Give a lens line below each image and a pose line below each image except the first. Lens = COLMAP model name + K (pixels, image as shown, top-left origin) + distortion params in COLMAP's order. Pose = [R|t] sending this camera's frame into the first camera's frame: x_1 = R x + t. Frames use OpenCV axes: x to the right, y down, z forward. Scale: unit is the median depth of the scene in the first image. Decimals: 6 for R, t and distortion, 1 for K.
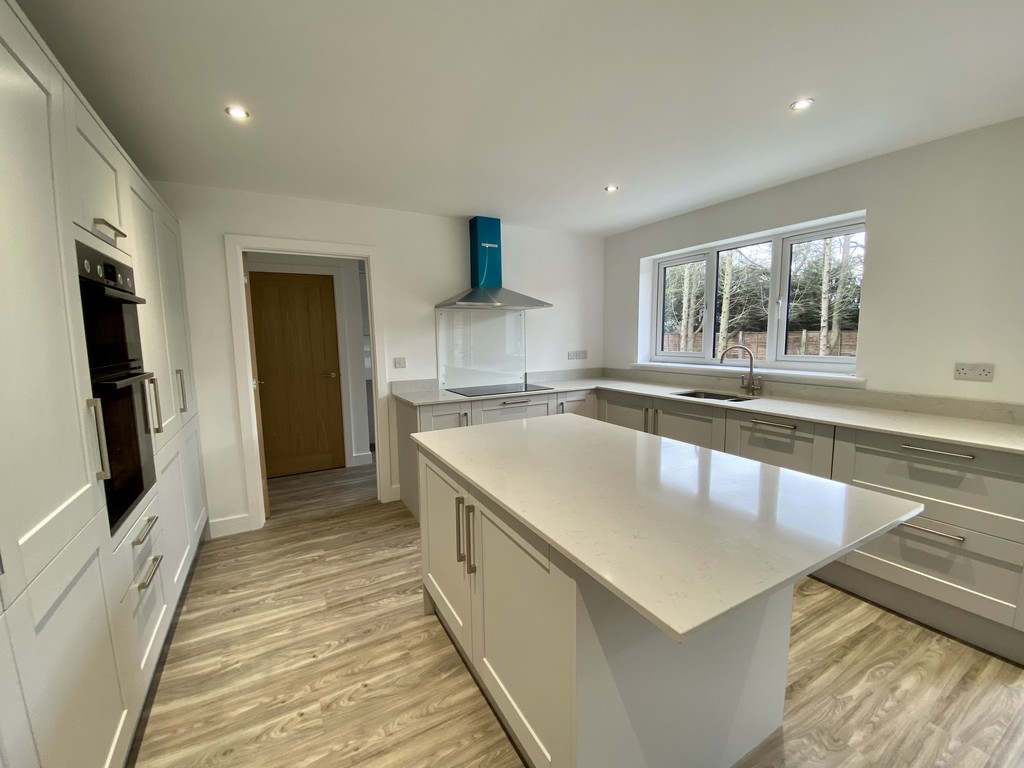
lens RADIAL K [[422.5, 0, 513.6], [0, 422.5, 383.9], [0, 0, 1]] dist [0.022870, -0.021197]
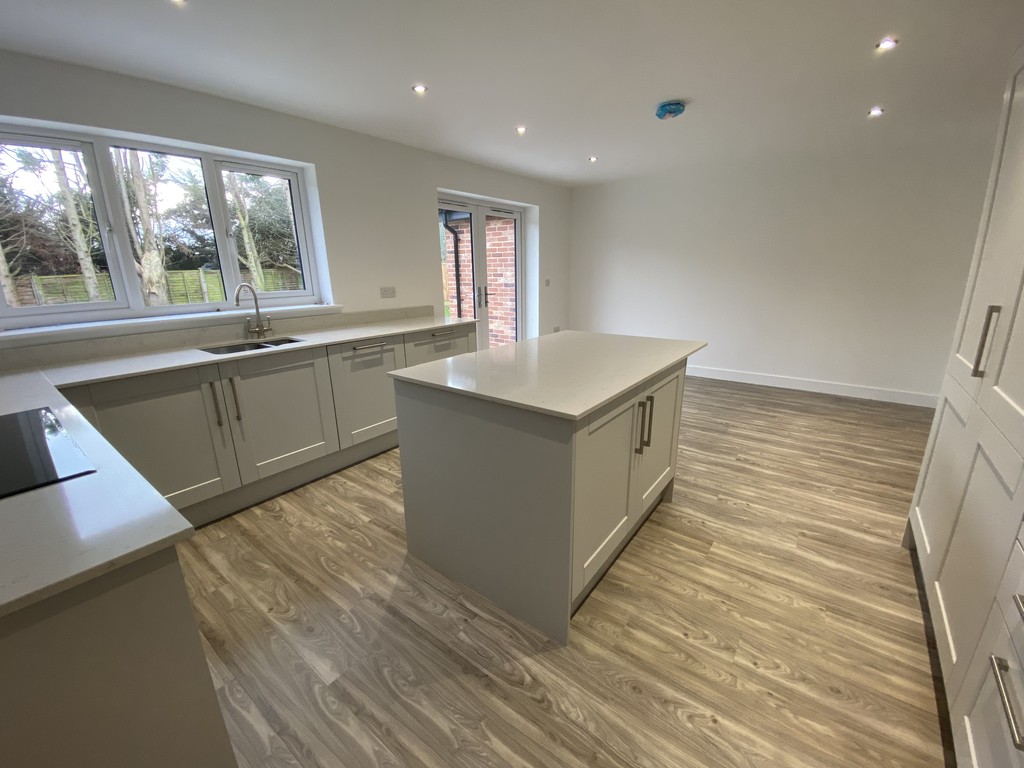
lens RADIAL K [[422.5, 0, 513.6], [0, 422.5, 383.9], [0, 0, 1]] dist [0.022870, -0.021197]
pose [[-0.399350, -0.223090, 0.889241, -0.796992], [0.126600, 0.947231, 0.294493, -0.130809], [-0.908015, 0.230184, -0.350034, 1.353720]]
